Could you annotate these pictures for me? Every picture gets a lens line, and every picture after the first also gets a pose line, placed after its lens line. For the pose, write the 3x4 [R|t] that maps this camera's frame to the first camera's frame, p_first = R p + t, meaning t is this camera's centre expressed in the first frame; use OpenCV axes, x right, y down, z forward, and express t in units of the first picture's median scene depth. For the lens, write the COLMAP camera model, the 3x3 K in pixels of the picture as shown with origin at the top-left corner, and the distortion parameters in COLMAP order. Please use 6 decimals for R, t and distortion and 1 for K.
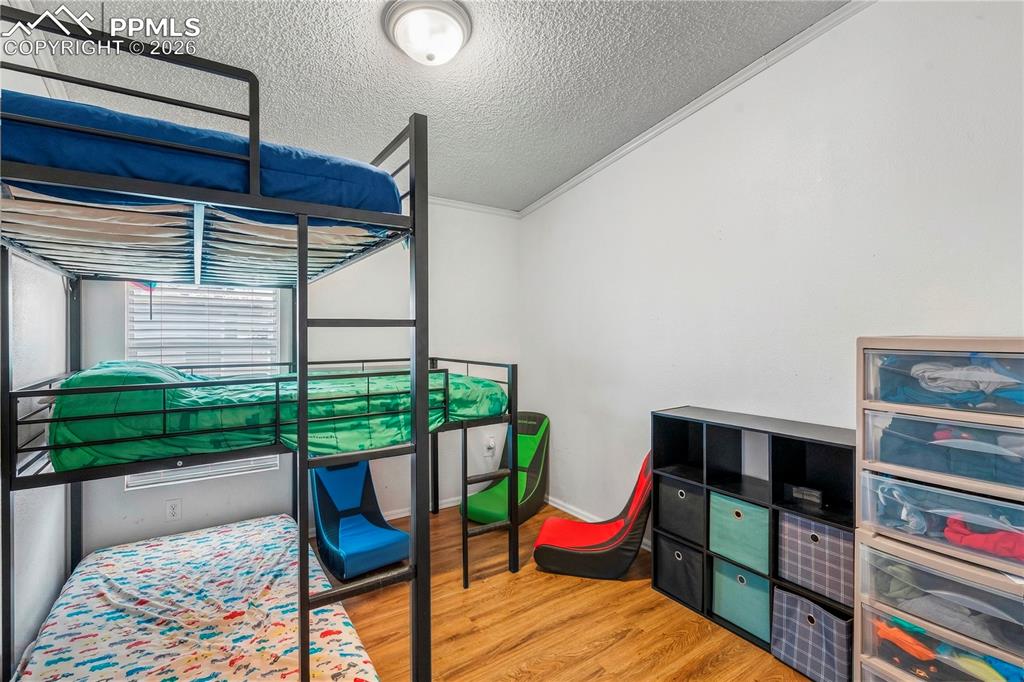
lens RADIAL K [[468.4, 0, 510.2], [0, 468.4, 337.2], [0, 0, 1]] dist [-0.002945, 0.002072]
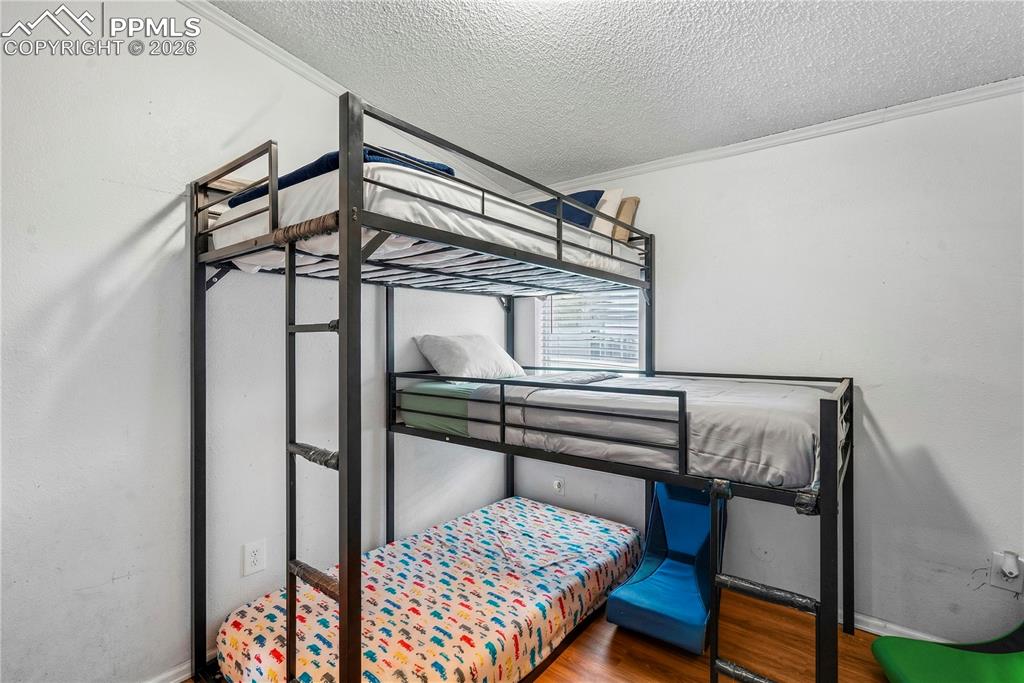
lens RADIAL K [[468.4, 0, 510.5], [0, 468.4, 338.4], [0, 0, 1]] dist [-0.002945, 0.002072]
pose [[0.313305, 0.005236, -0.949638, 0.393466], [-0.006525, 0.999973, 0.003360, -0.006302], [0.949630, 0.005143, 0.313331, 0.548984]]
